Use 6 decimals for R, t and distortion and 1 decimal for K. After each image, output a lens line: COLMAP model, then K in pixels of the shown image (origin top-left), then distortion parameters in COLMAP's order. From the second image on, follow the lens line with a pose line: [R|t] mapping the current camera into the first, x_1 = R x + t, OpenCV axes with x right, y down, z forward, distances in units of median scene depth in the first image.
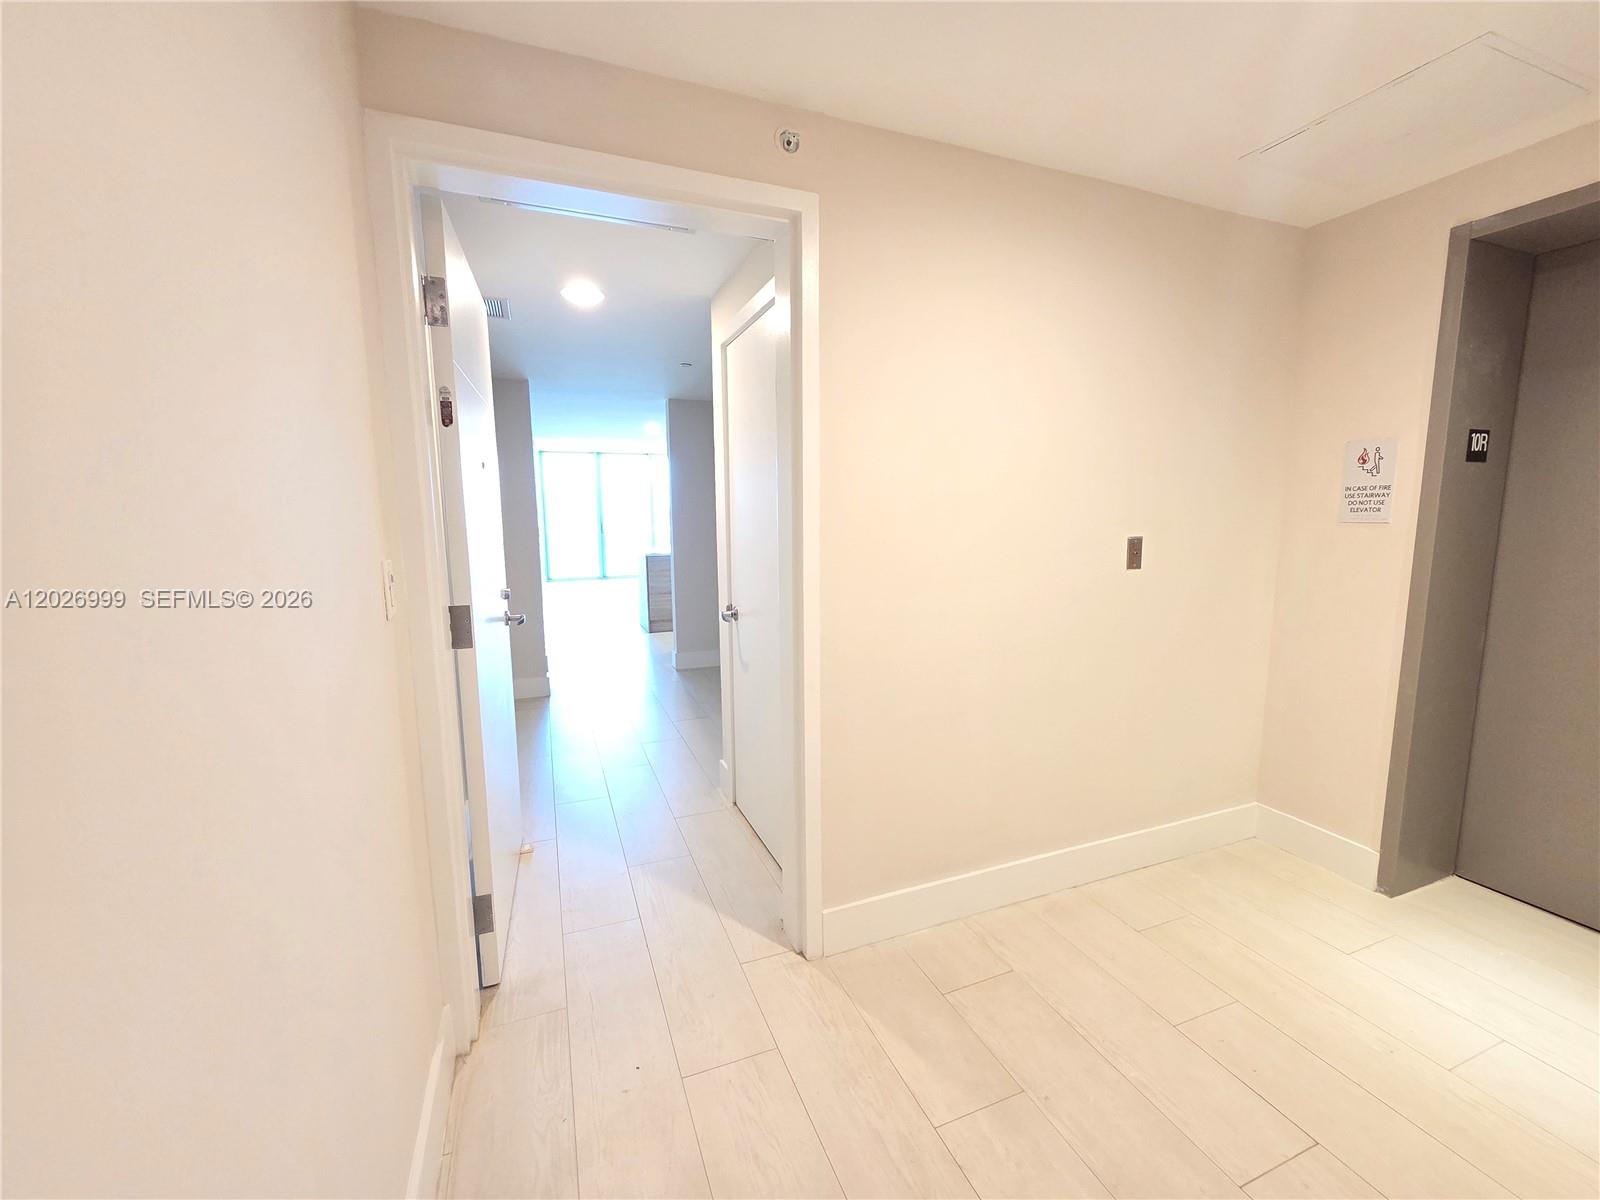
lens RADIAL K [[677.4, 0, 805.4], [0, 677.4, 605.2], [0, 0, 1]] dist [-0.031220, -0.000053]
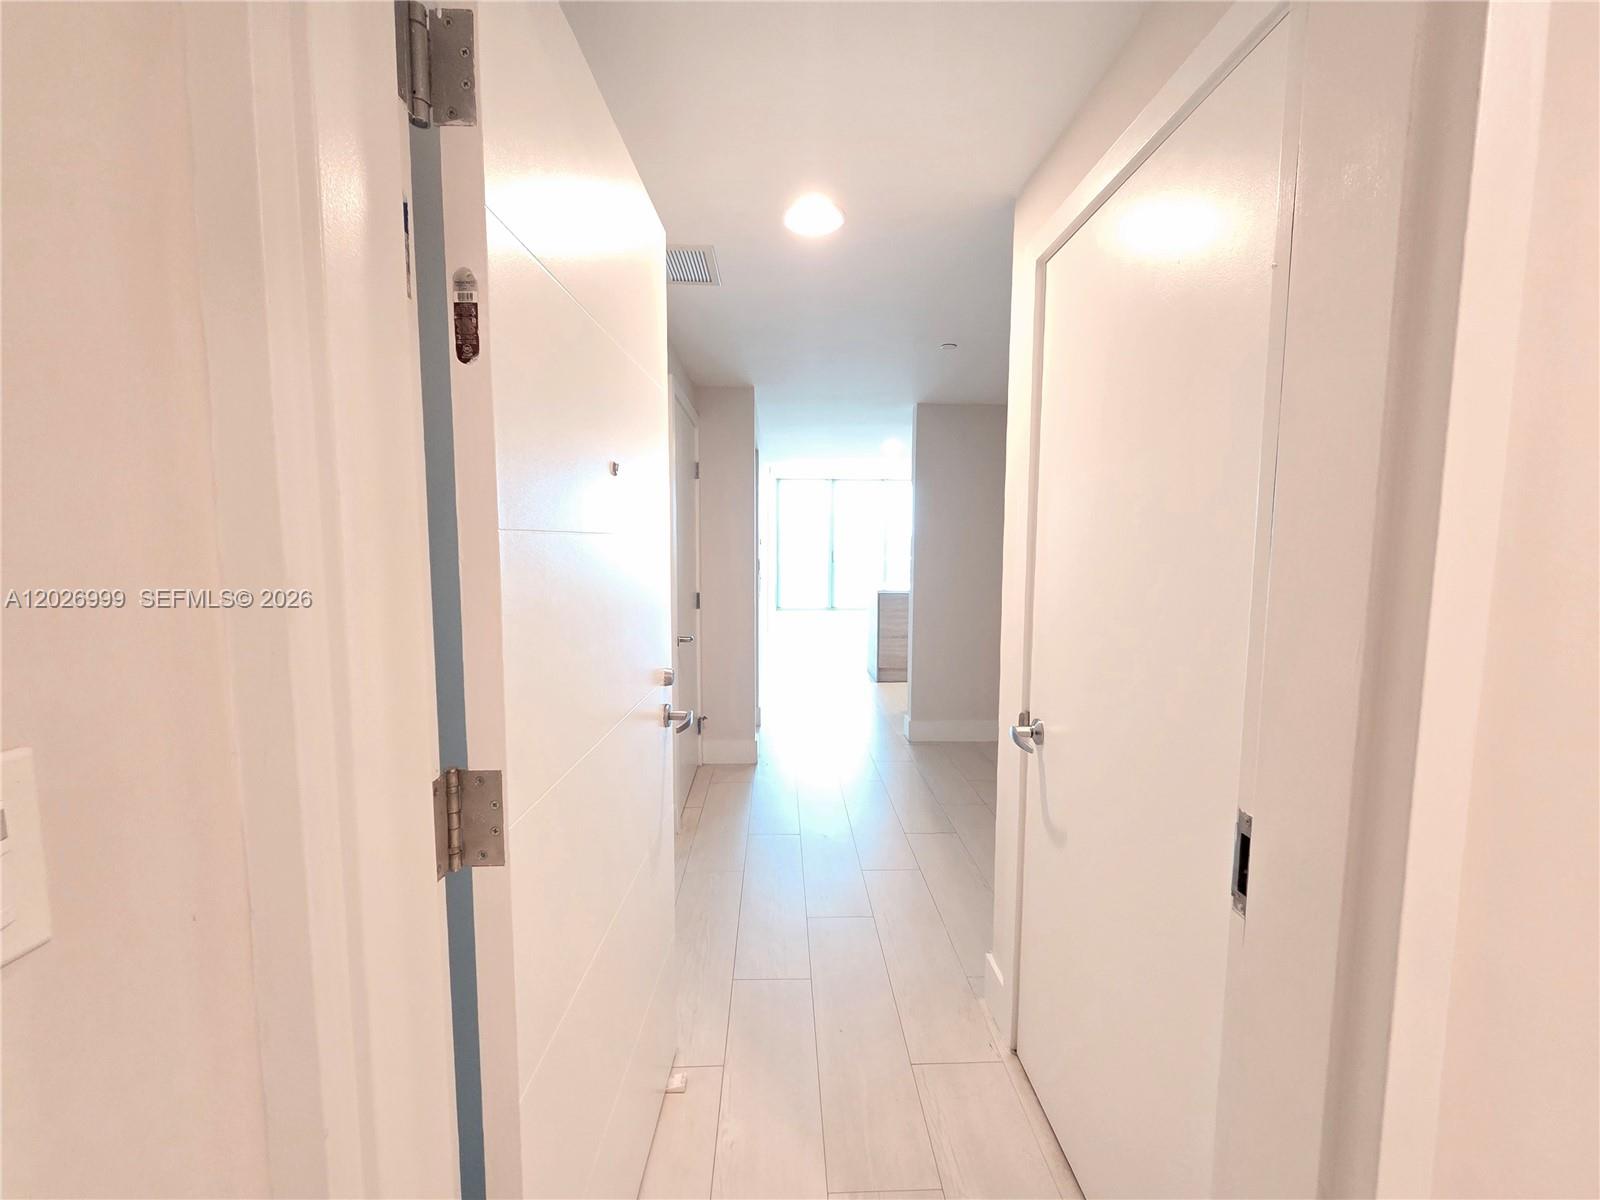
lens RADIAL K [[677.4, 0, 805.4], [0, 677.4, 605.2], [0, 0, 1]] dist [-0.031220, -0.000053]
pose [[0.944741, 0.041490, -0.325181, -0.059670], [-0.054661, 0.998009, -0.031471, -0.035593], [0.323227, 0.047506, 0.945128, 0.219496]]
